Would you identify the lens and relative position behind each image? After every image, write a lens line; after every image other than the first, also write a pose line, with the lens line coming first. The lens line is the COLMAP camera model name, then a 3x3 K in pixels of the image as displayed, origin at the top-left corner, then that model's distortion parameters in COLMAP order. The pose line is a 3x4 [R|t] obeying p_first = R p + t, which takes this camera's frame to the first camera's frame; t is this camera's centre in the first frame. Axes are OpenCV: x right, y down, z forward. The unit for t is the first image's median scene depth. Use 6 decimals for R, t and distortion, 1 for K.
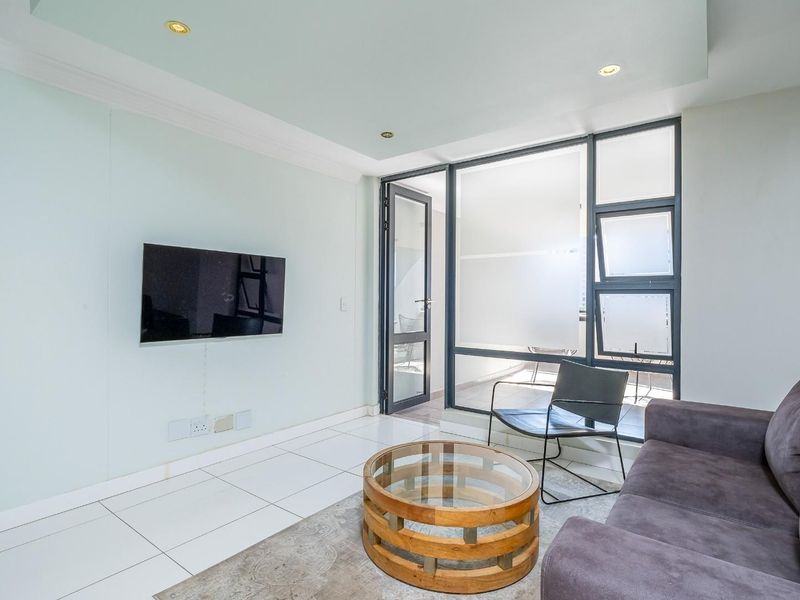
lens RADIAL K [[422.5, 0, 404.4], [0, 422.5, 298.0], [0, 0, 1]] dist [-0.006683, -0.000311]
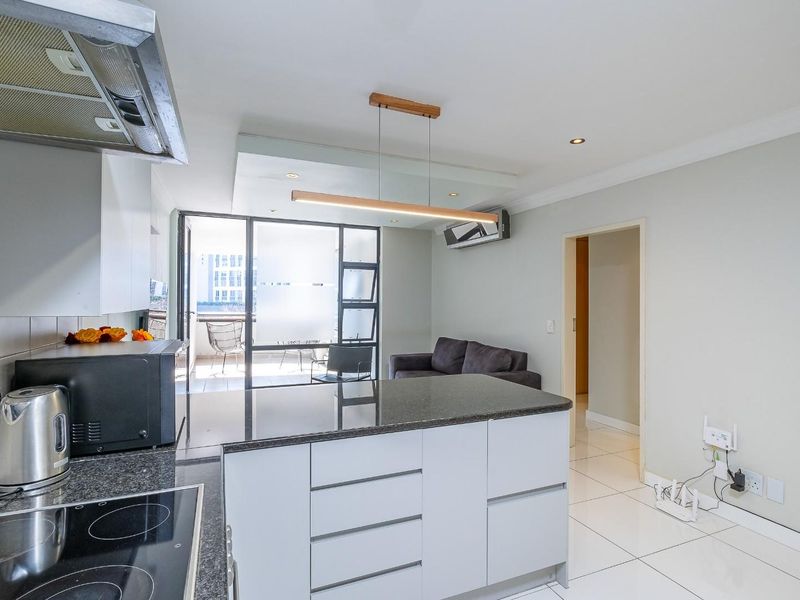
lens RADIAL K [[422.5, 0, 404.4], [0, 422.5, 298.0], [0, 0, 1]] dist [-0.006683, -0.000311]
pose [[0.508344, 0.001964, 0.861152, -1.052723], [-0.014223, 0.999880, 0.006116, -0.076324], [-0.861037, -0.015357, 0.508311, -0.198791]]
